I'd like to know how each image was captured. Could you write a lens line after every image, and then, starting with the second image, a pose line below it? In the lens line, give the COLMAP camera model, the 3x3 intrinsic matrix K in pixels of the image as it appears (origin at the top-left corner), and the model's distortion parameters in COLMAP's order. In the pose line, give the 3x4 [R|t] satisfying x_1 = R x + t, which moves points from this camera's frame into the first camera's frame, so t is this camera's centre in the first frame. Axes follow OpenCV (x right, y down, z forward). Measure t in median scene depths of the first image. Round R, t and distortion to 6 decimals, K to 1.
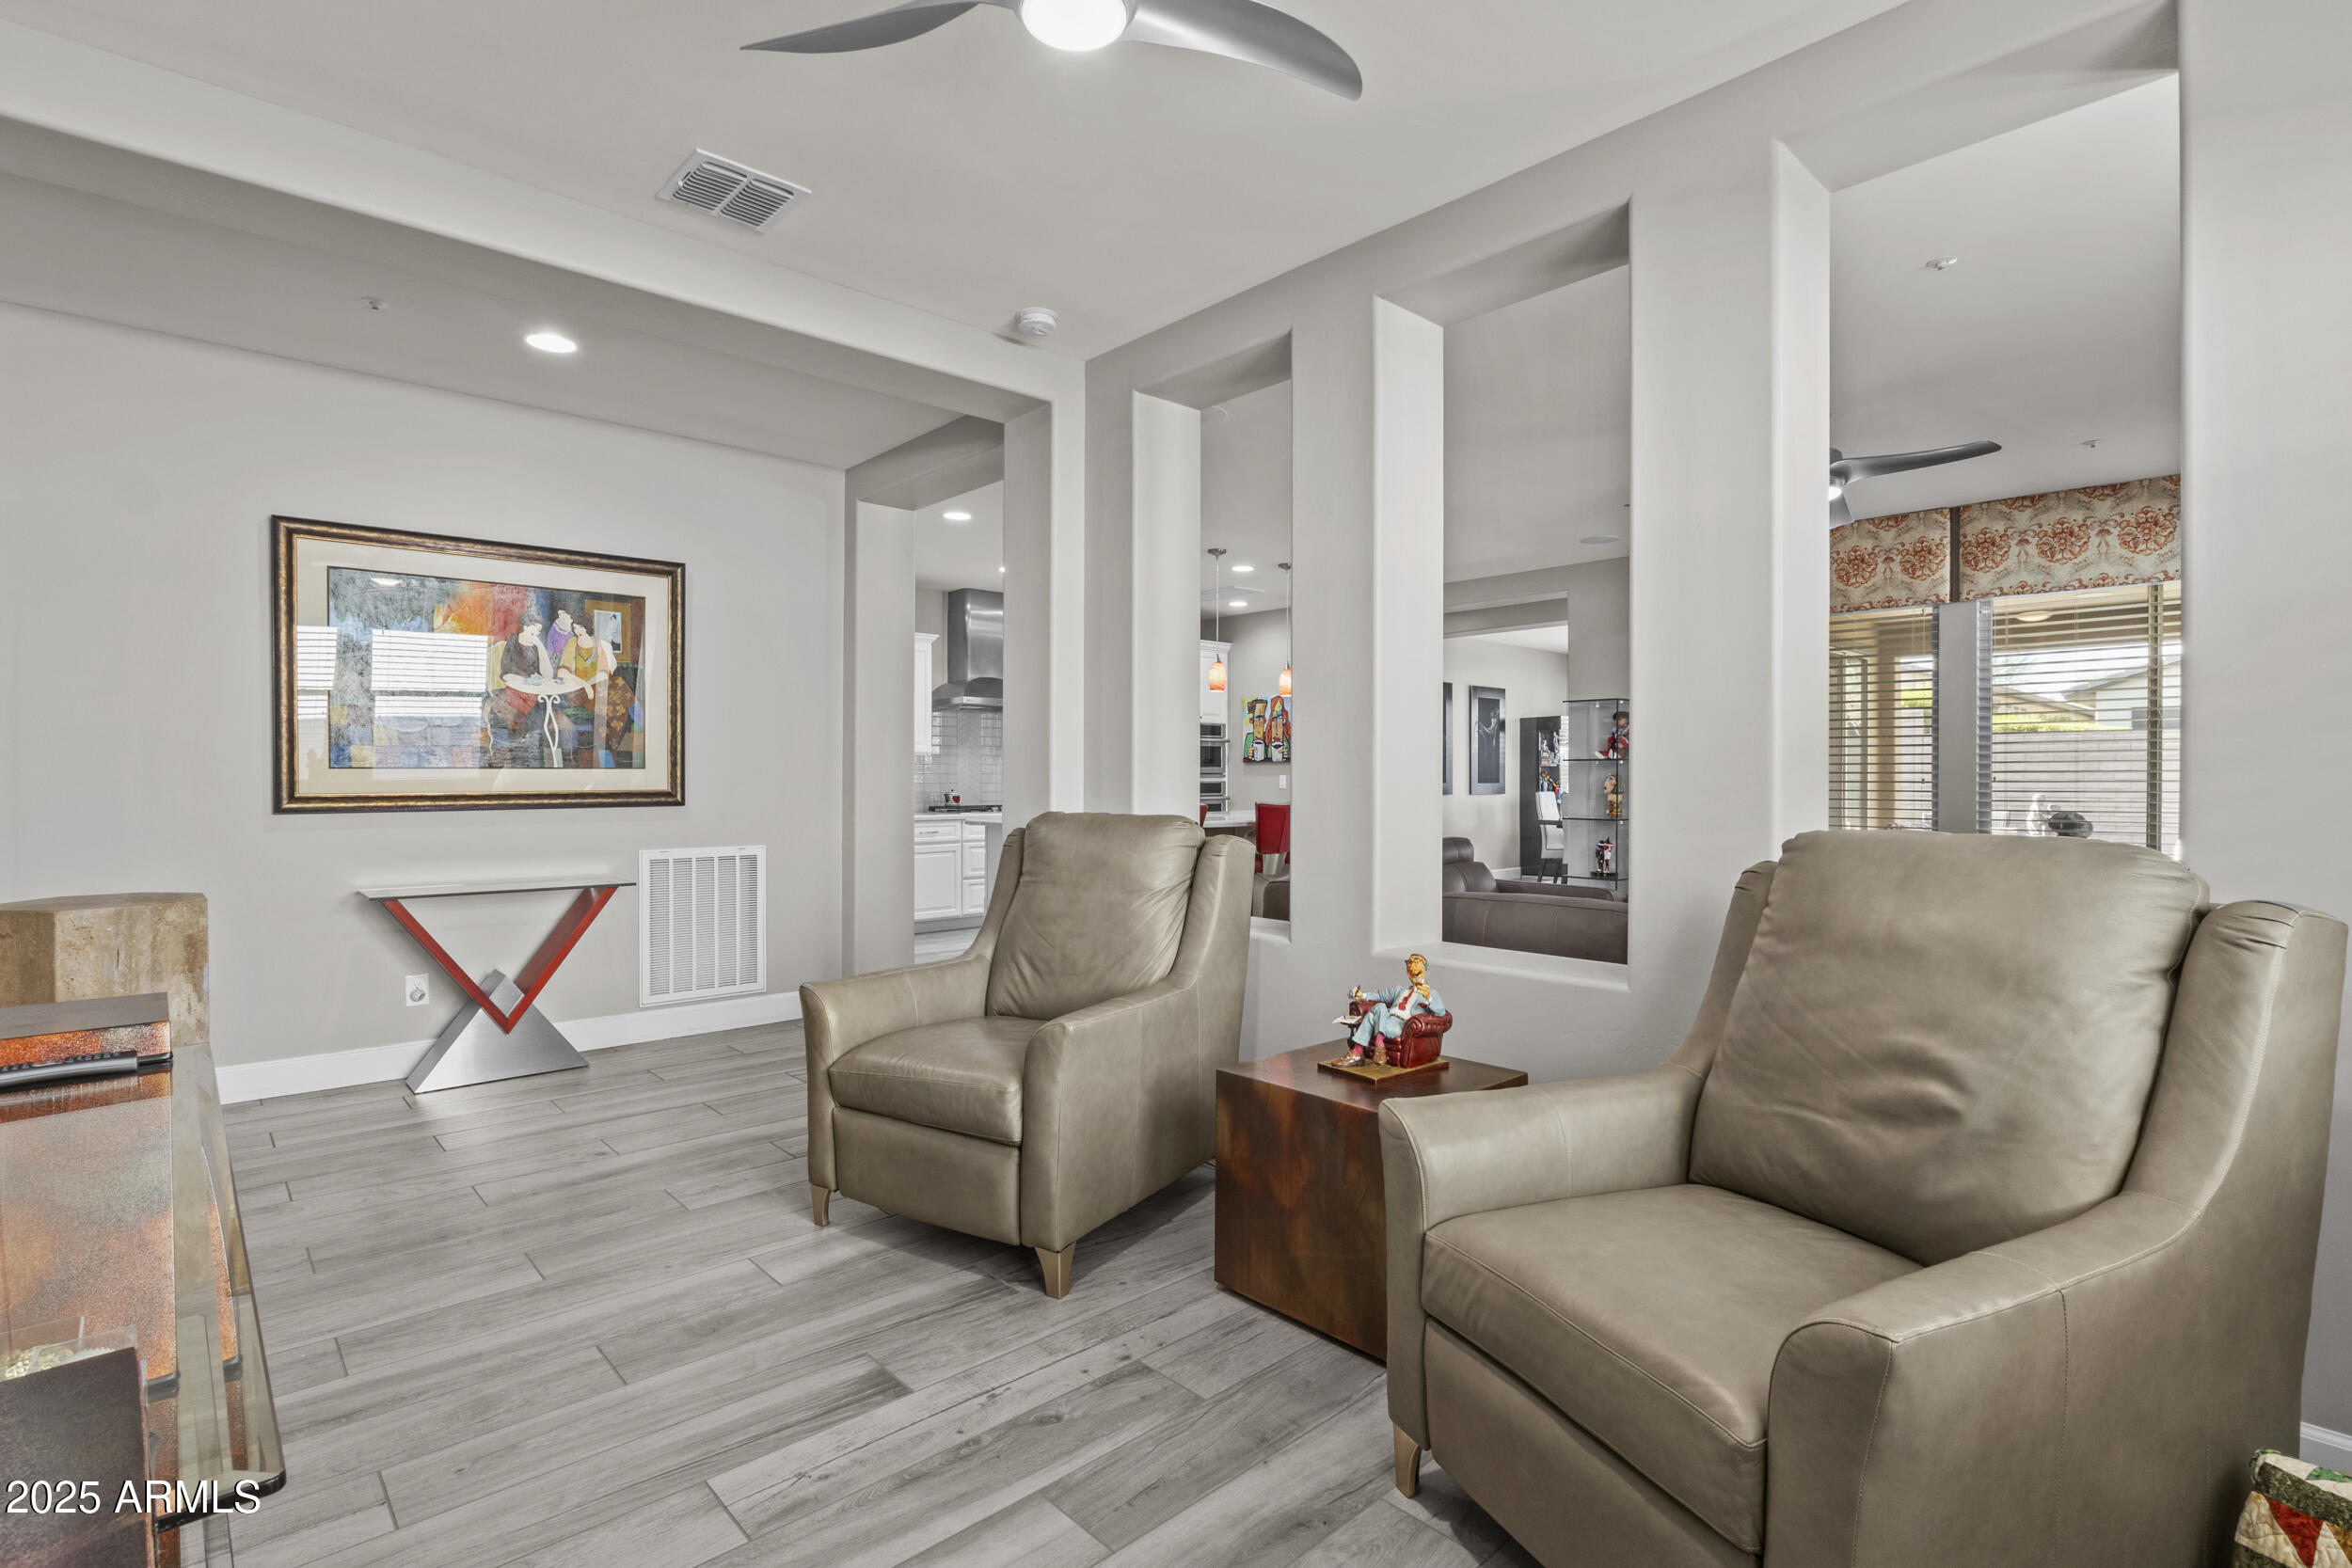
lens RADIAL K [[1111.3, 0, 1168.6], [0, 1111.3, 783.5], [0, 0, 1]] dist [-0.005278, 0.000399]
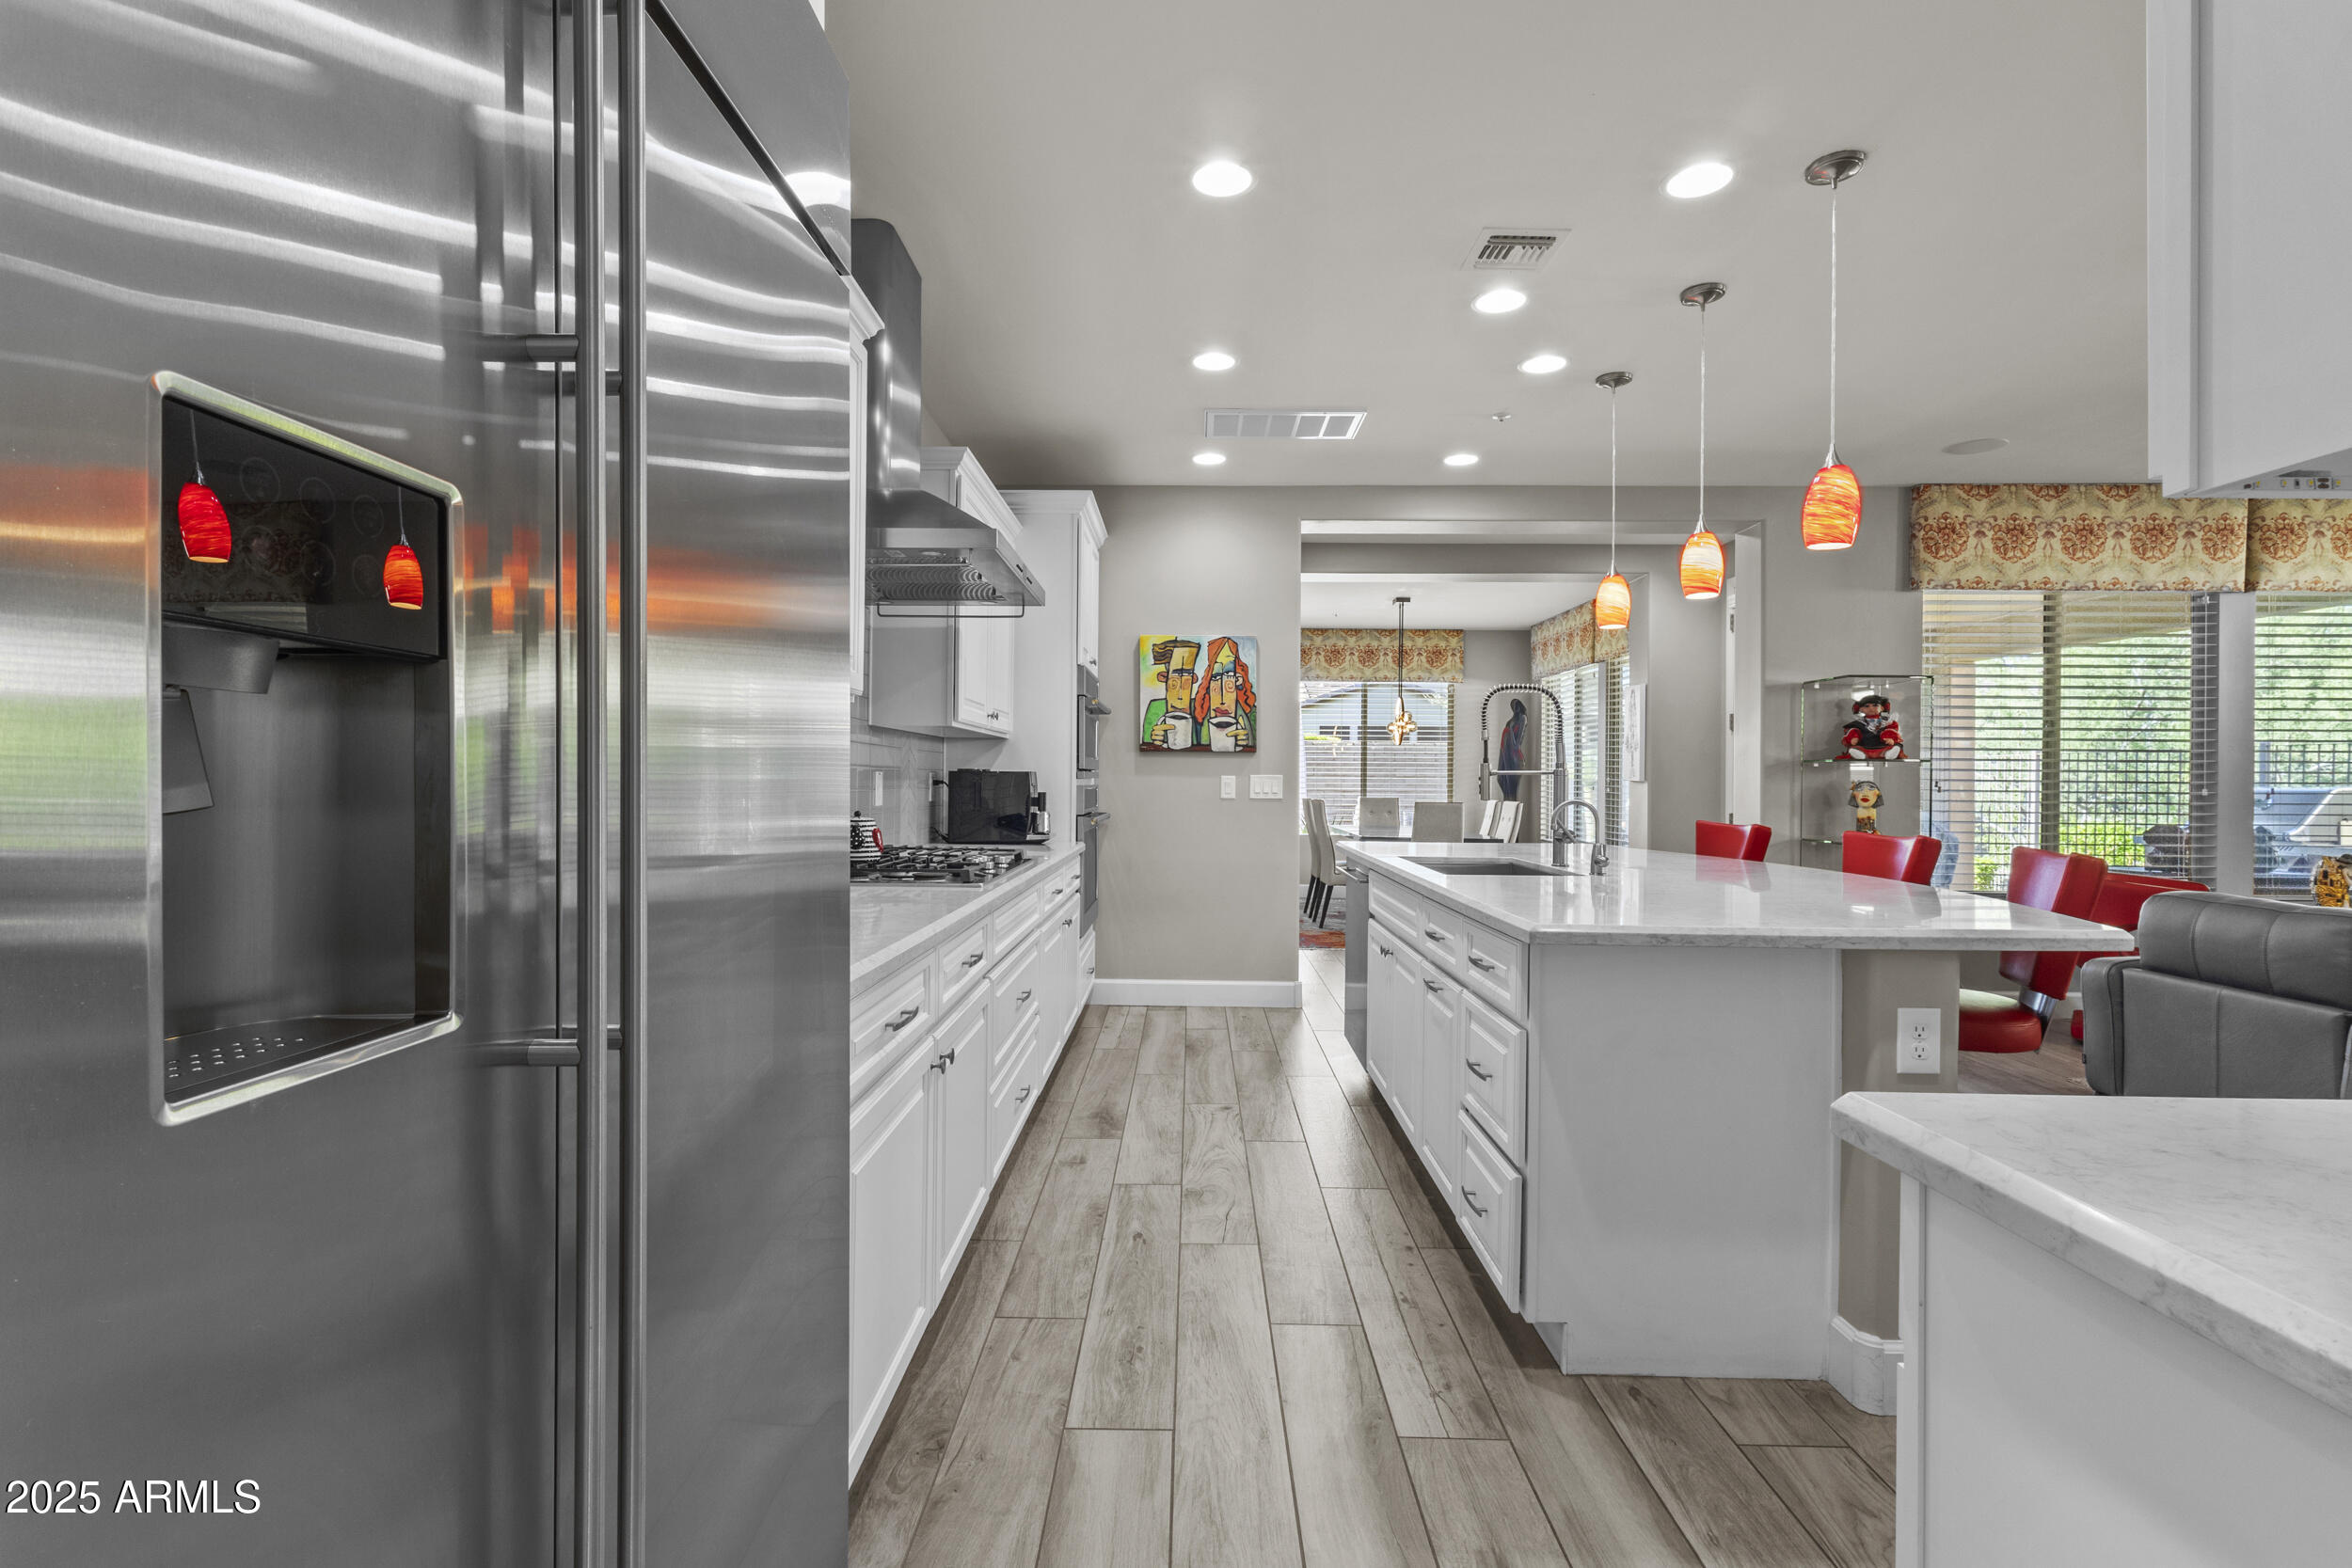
lens RADIAL K [[1082.1, 0, 1178.6], [0, 1082.1, 780.9], [0, 0, 1]] dist [0.003480, 0.001096]
pose [[0.688293, 0.003929, 0.725422, -0.373234], [-0.004605, 0.999989, -0.001046, -0.004377], [-0.725418, -0.002621, 0.688304, 0.732631]]
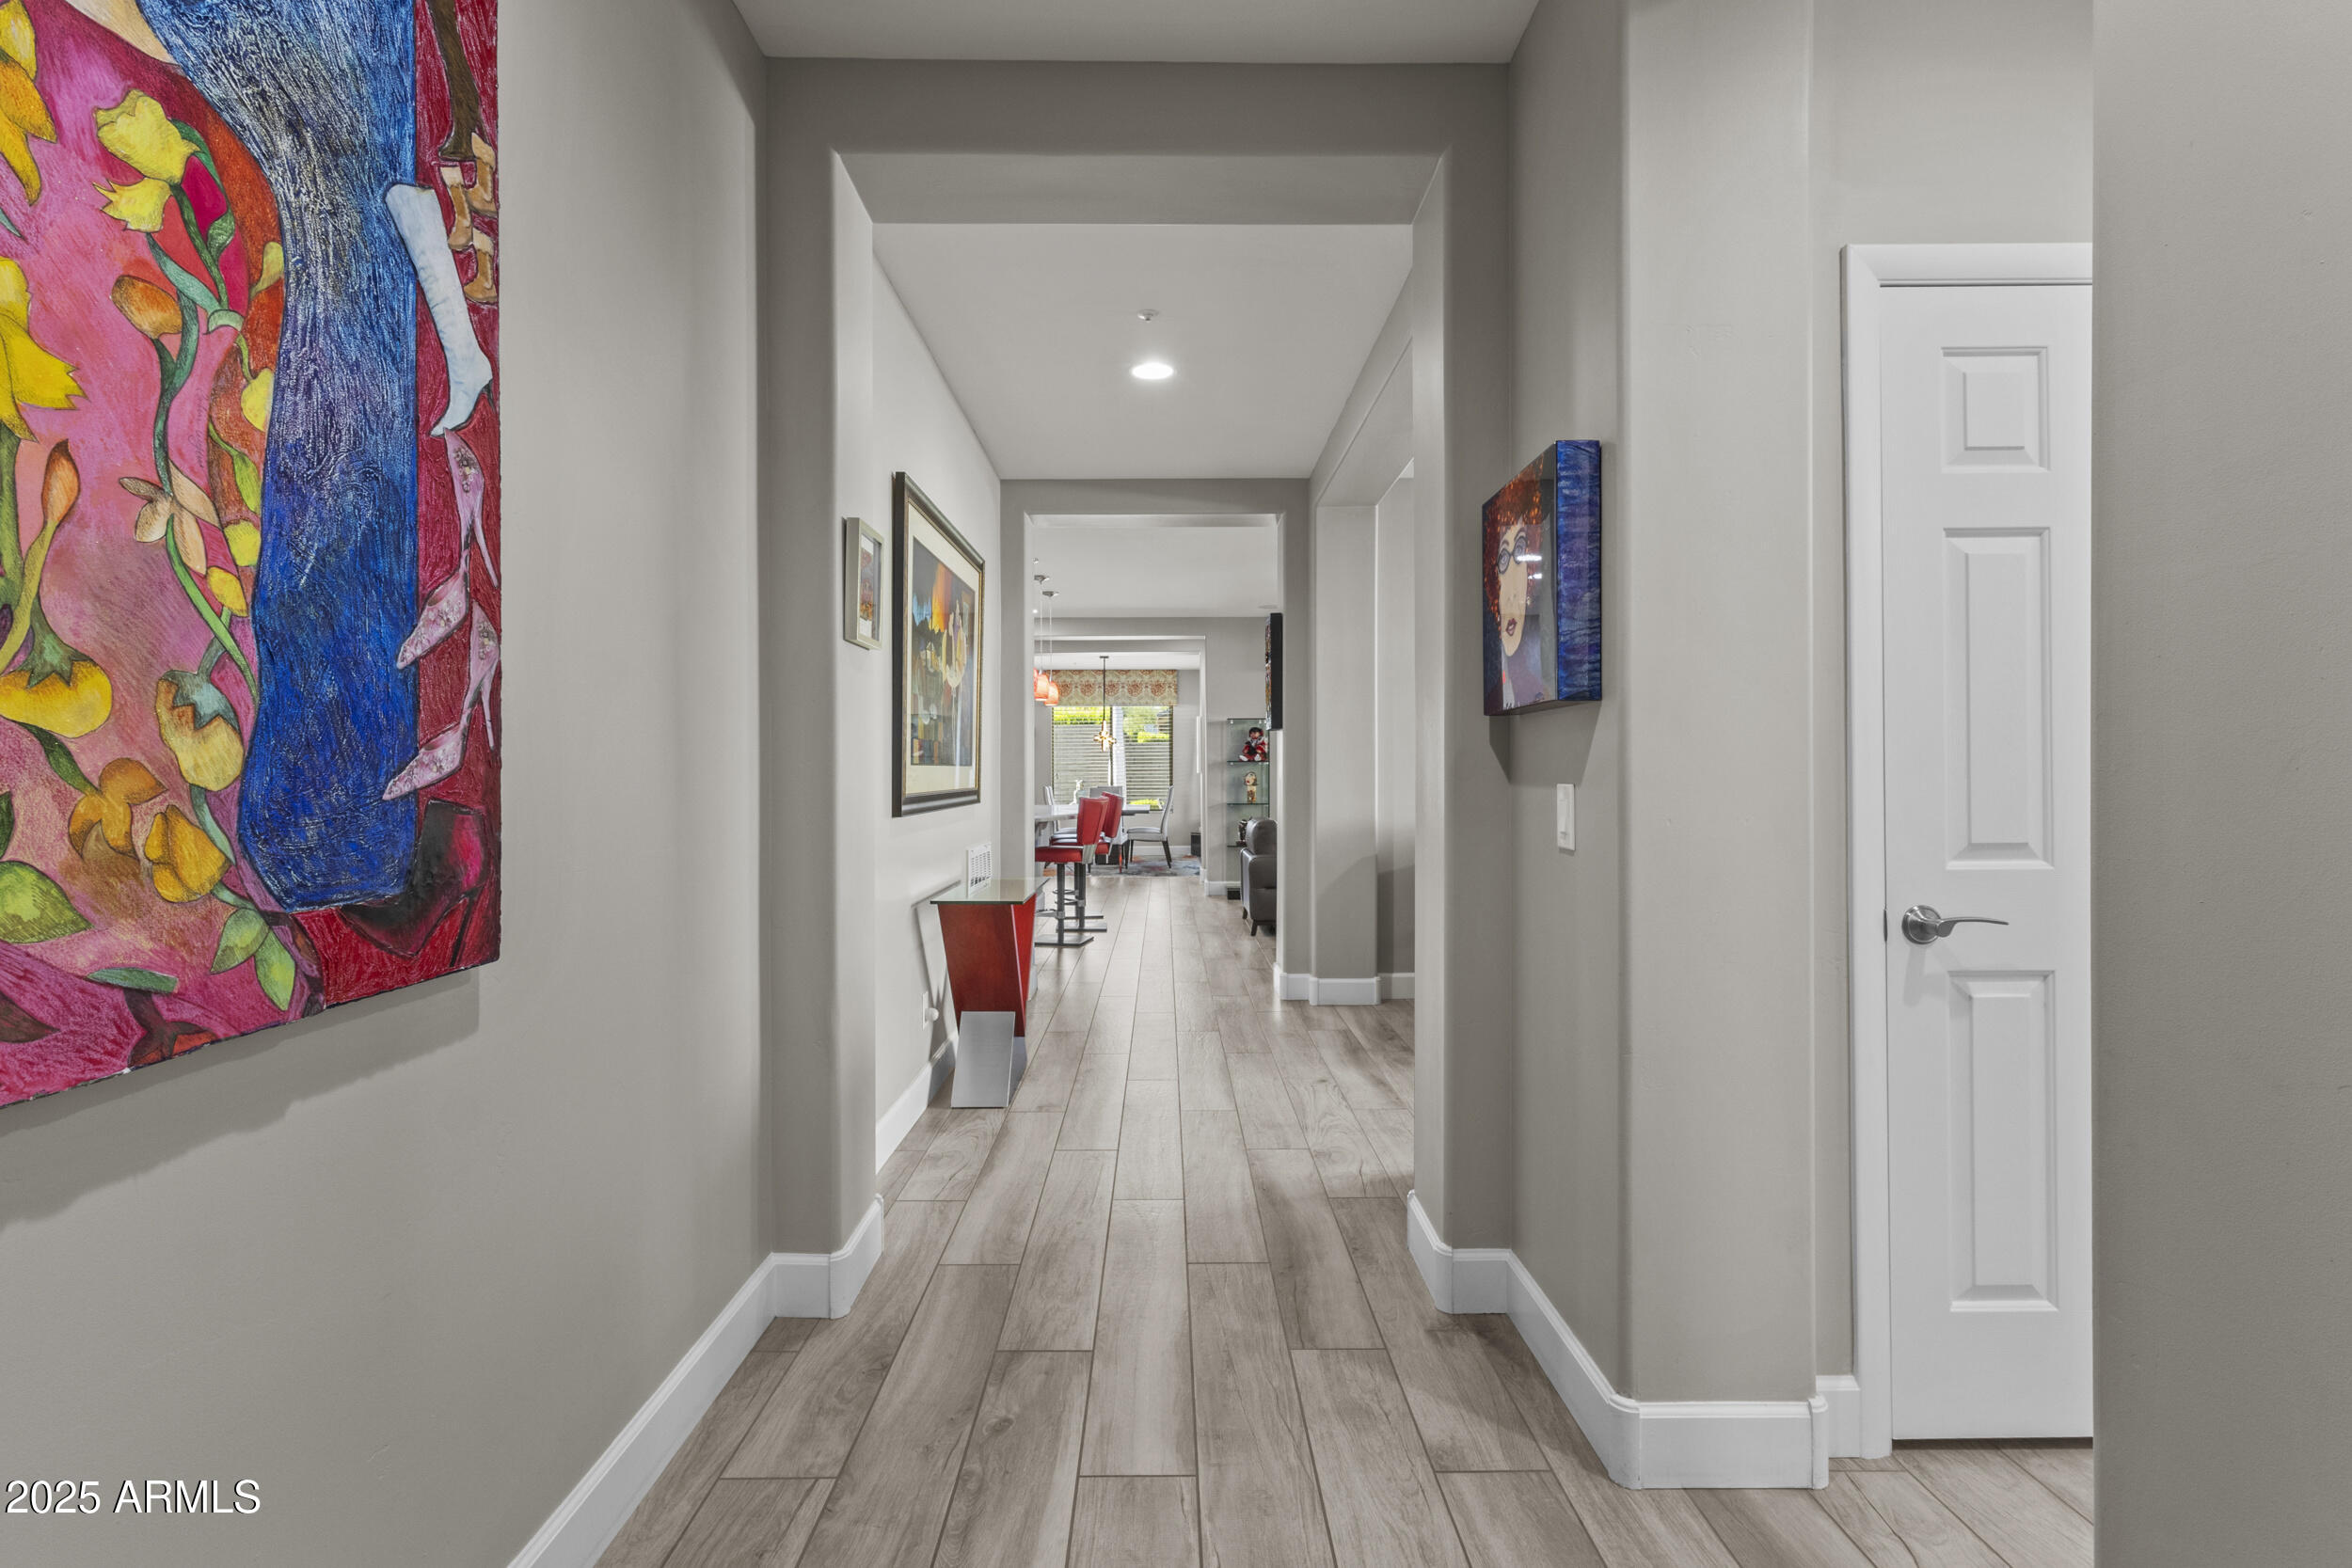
lens RADIAL K [[1082.1, 0, 1173.9], [0, 1082.1, 778.8], [0, 0, 1]] dist [0.003480, 0.001096]
pose [[0.668544, -0.008150, 0.743628, -0.602498], [0.008912, 0.999956, 0.002948, -0.003404], [-0.743620, 0.004656, 0.668587, 0.135574]]
